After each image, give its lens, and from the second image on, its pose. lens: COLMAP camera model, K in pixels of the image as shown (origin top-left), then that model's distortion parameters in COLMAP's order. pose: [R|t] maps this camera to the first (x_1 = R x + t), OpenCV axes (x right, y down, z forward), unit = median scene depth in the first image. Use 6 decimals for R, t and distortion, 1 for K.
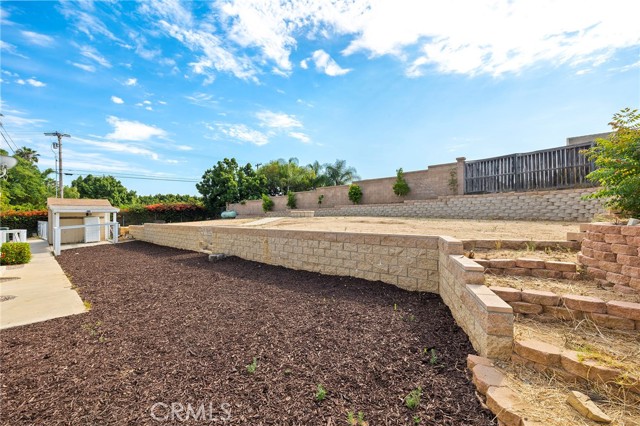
lens RADIAL K [[269.2, 0, 318.1], [0, 269.2, 217.0], [0, 0, 1]] dist [0.005032, -0.001623]
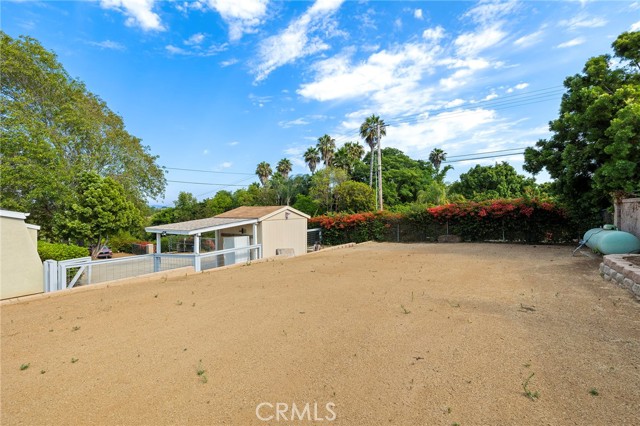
lens RADIAL K [[269.2, 0, 304.3], [0, 269.2, 234.0], [0, 0, 1]] dist [0.005032, -0.001623]
pose [[0.109029, 0.093117, -0.989668, -0.055016], [0.000757, 0.995595, 0.093758, -0.022108], [0.994038, -0.010971, 0.108478, 0.375632]]
